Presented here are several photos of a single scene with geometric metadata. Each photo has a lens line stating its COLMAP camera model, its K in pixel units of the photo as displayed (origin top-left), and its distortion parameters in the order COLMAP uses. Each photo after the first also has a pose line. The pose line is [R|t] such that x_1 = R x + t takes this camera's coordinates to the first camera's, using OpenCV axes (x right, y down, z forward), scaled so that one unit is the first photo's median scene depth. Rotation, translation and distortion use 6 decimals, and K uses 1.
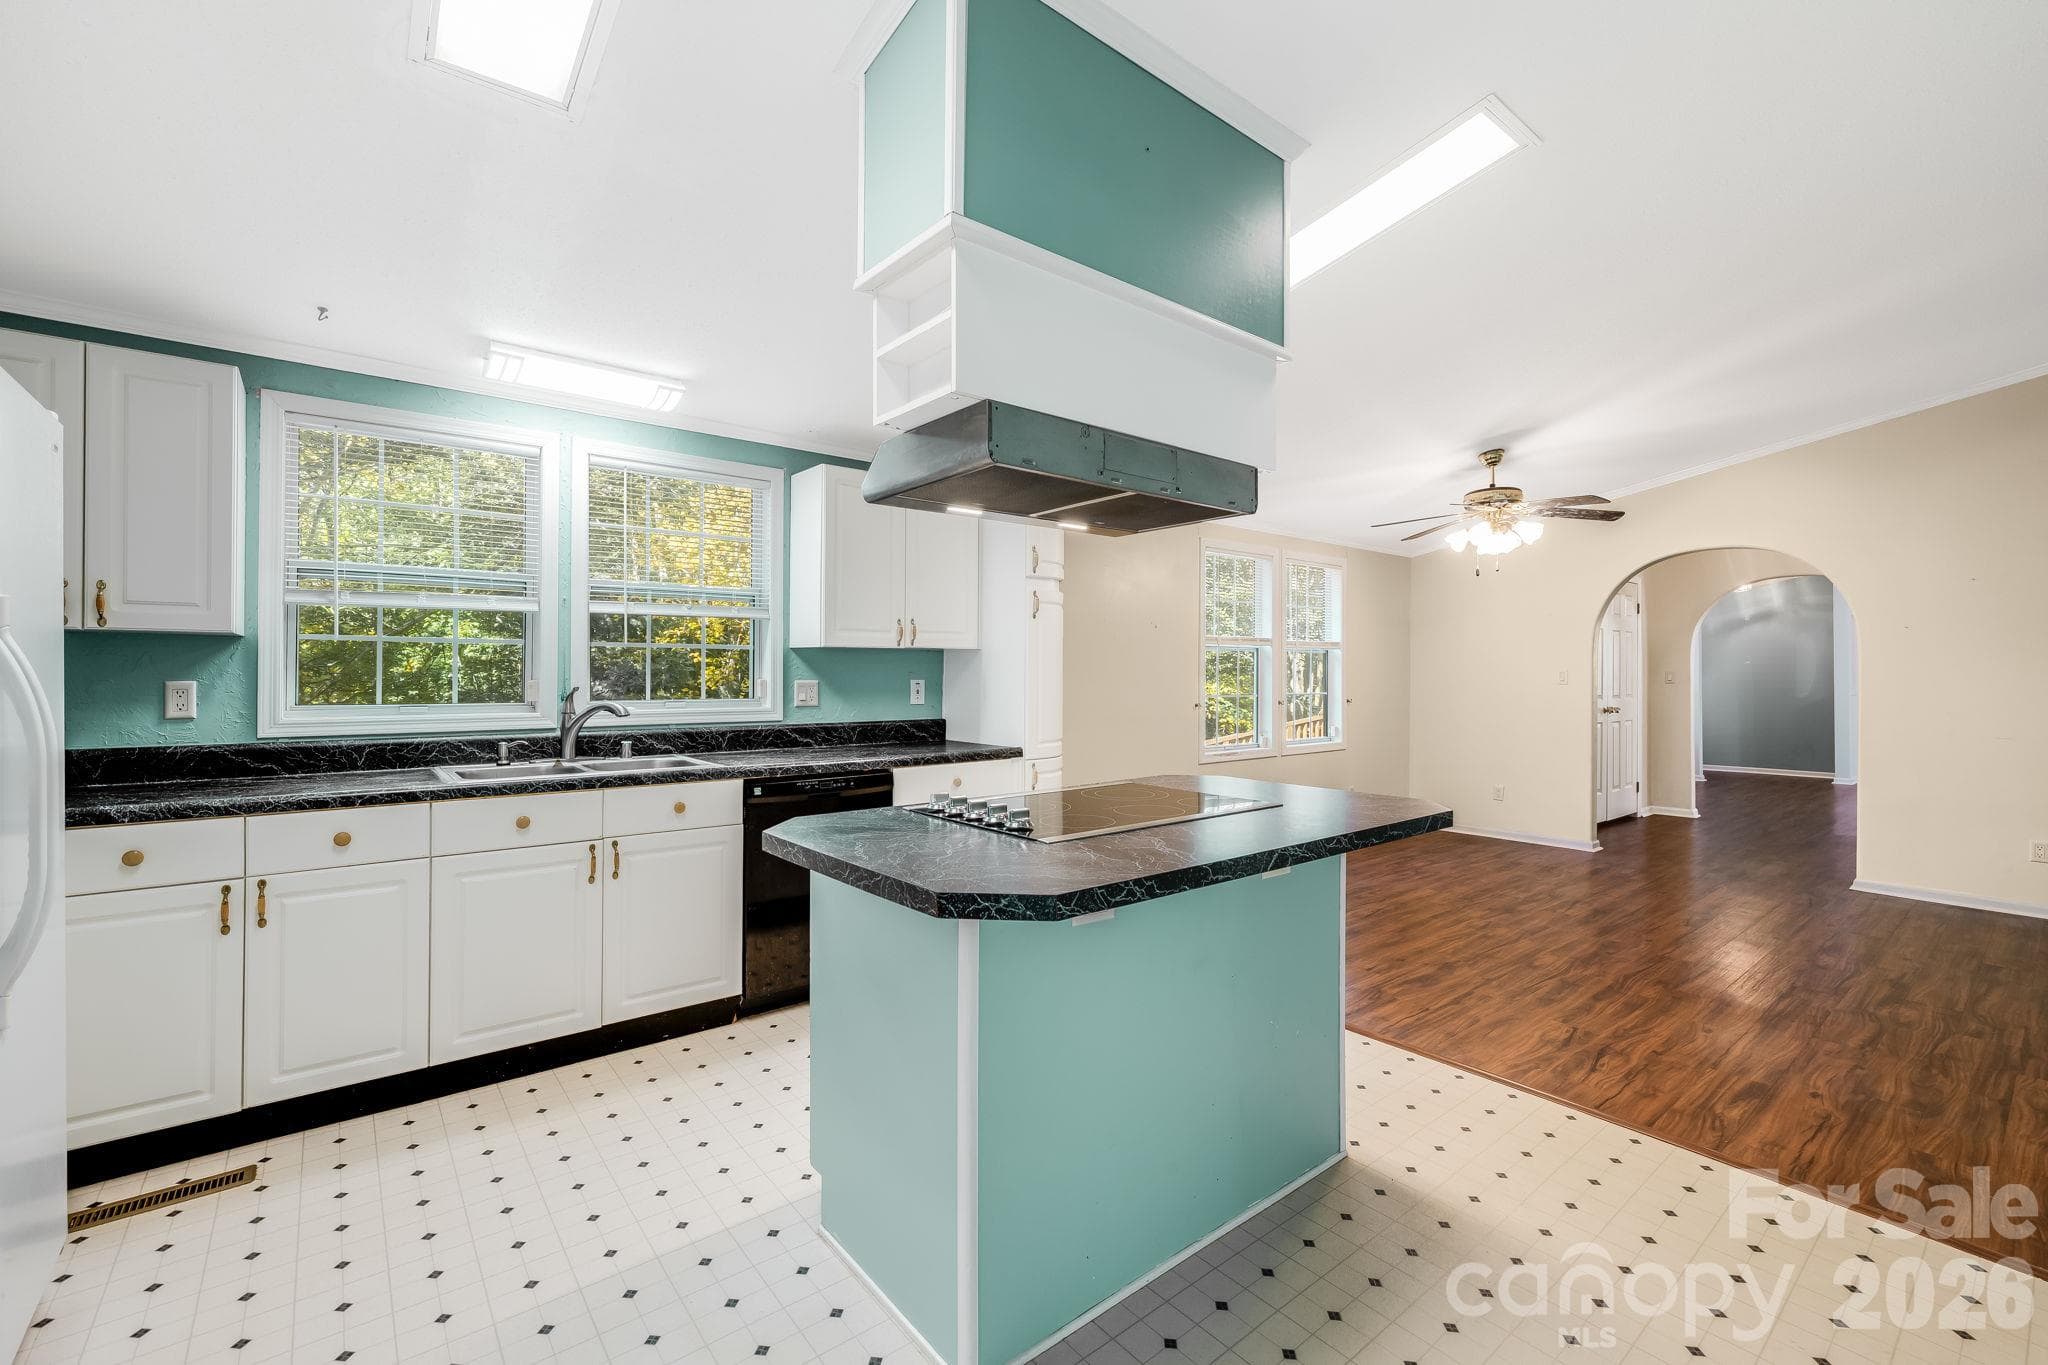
lens RADIAL K [[875.7, 0, 1027.3], [0, 875.7, 689.1], [0, 0, 1]] dist [0.003109, 0.000198]
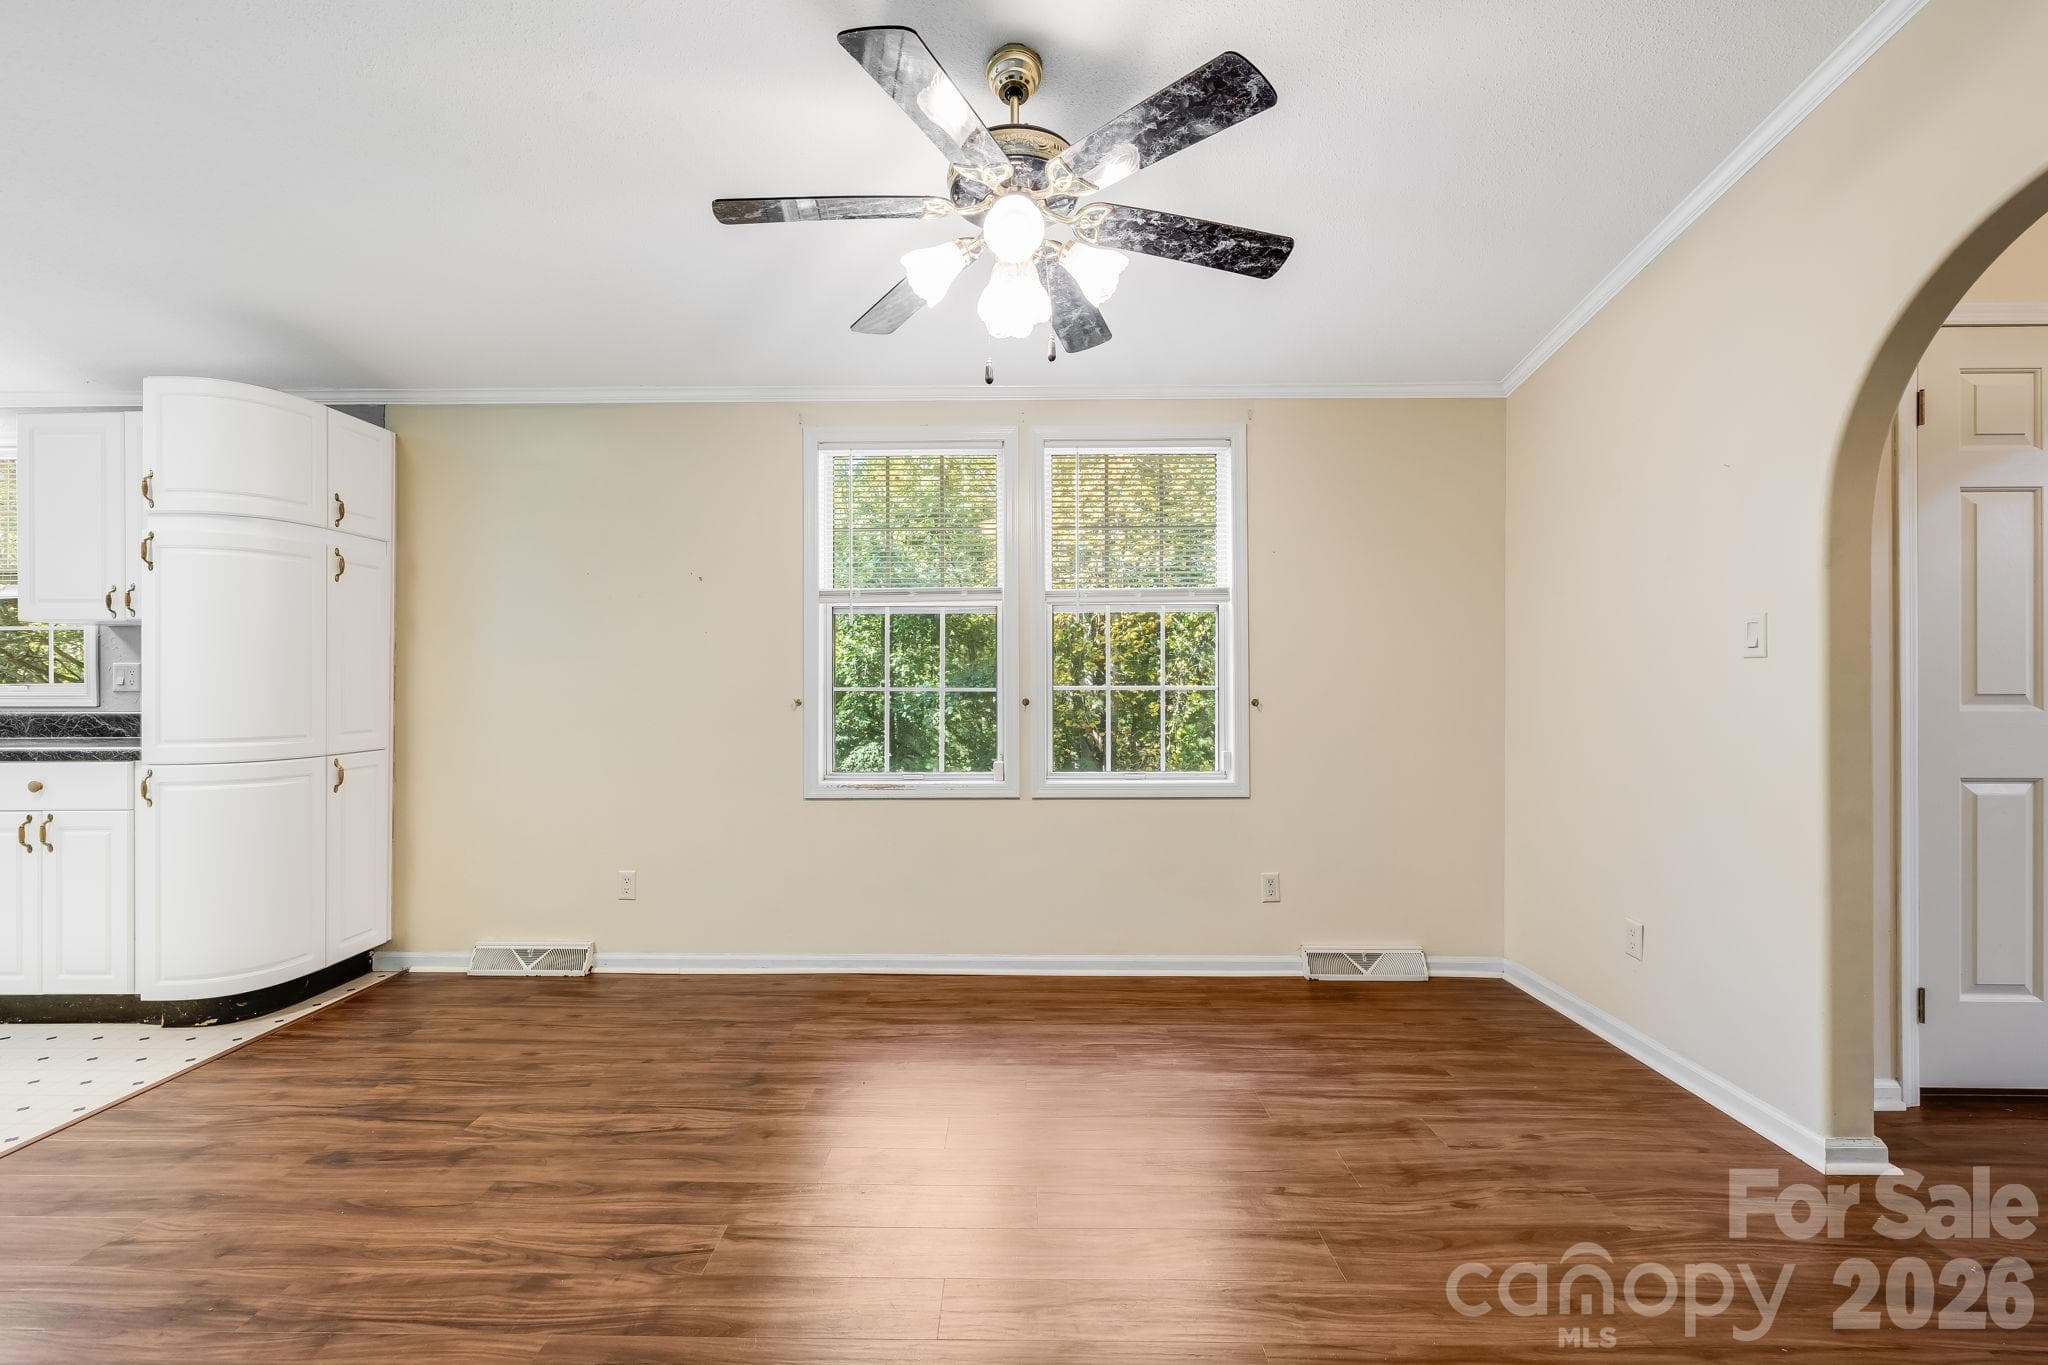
lens RADIAL K [[897.6, 0, 1024.0], [0, 897.6, 682.5], [0, 0, 1]] dist [-0.000236, 0.000203]
pose [[0.756610, 0.005098, -0.653846, 1.013164], [-0.006100, 0.999981, 0.000737, 0.003488], [0.653838, 0.003431, 0.756627, 0.876170]]
